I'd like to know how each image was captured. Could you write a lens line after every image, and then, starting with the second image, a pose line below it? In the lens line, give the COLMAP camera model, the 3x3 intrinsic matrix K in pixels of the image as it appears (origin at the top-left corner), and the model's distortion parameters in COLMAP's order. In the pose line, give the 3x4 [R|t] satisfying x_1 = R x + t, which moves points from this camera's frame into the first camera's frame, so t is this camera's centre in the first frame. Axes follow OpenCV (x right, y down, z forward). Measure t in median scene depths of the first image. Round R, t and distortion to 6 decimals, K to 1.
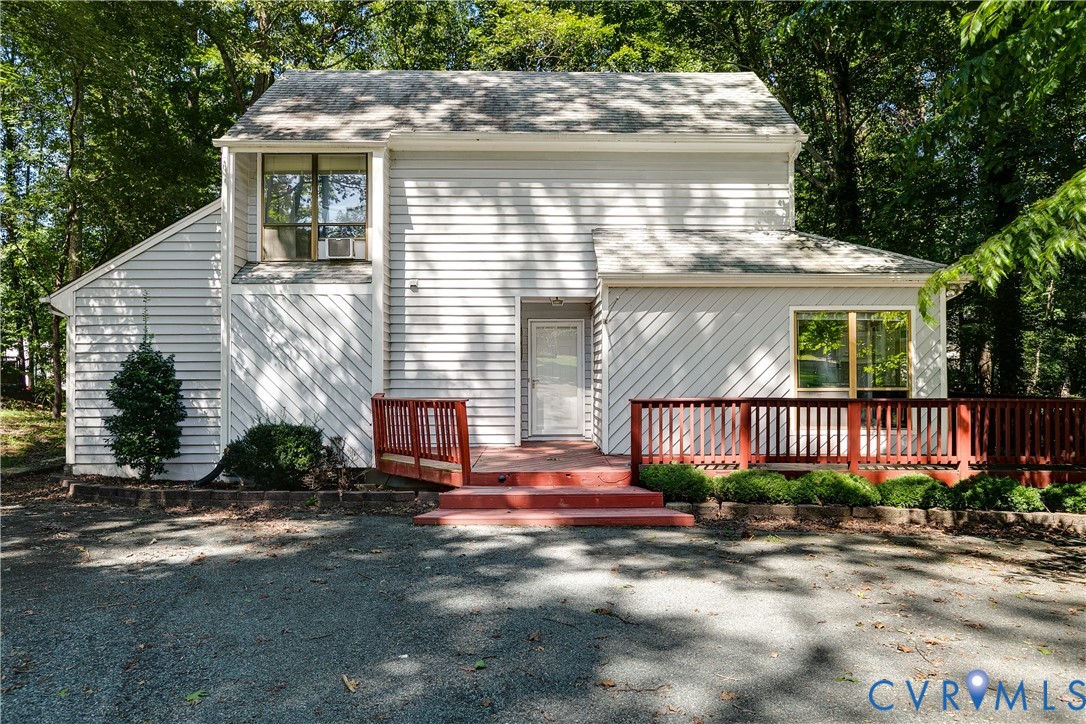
lens RADIAL K [[744.6, 0, 543.0], [0, 744.6, 362.0], [0, 0, 1]] dist [-0.005784, 0.000623]
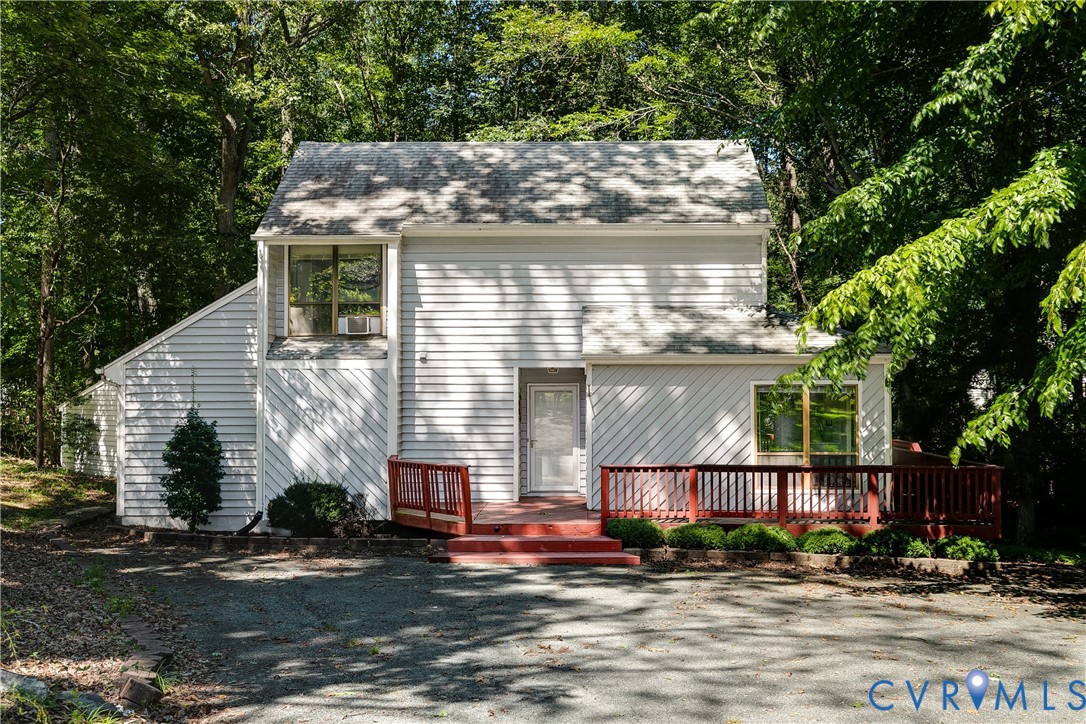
lens RADIAL K [[1087.1, 0, 543.0], [0, 1087.1, 362.0], [0, 0, 1]] dist [0.009569, -0.008020]
pose [[0.999145, -0.000372, -0.041336, 0.078075], [-0.000006, 0.999958, -0.009147, -0.085631], [0.041338, 0.009140, 0.999103, -0.660890]]
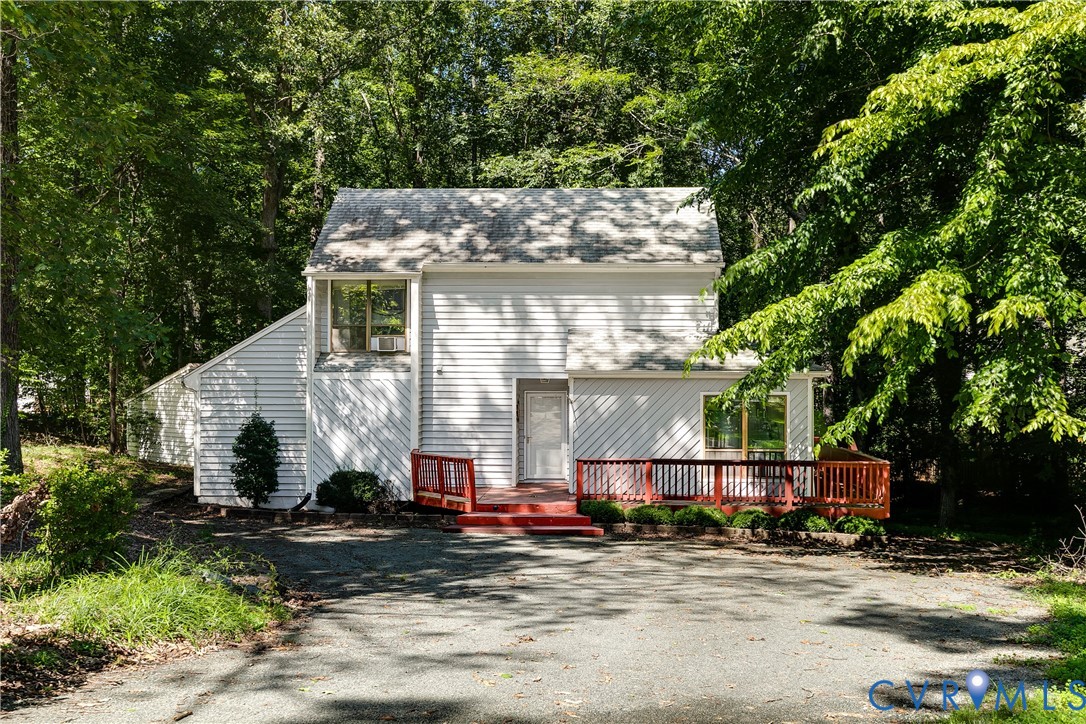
lens RADIAL K [[1116.5, 0, 543.0], [0, 1116.5, 362.0], [0, 0, 1]] dist [-0.007554, -0.003510]
pose [[0.997942, 0.004794, -0.063944, 0.159636], [-0.004448, 0.999975, 0.005549, -0.137299], [0.063969, -0.005254, 0.997938, -1.117236]]
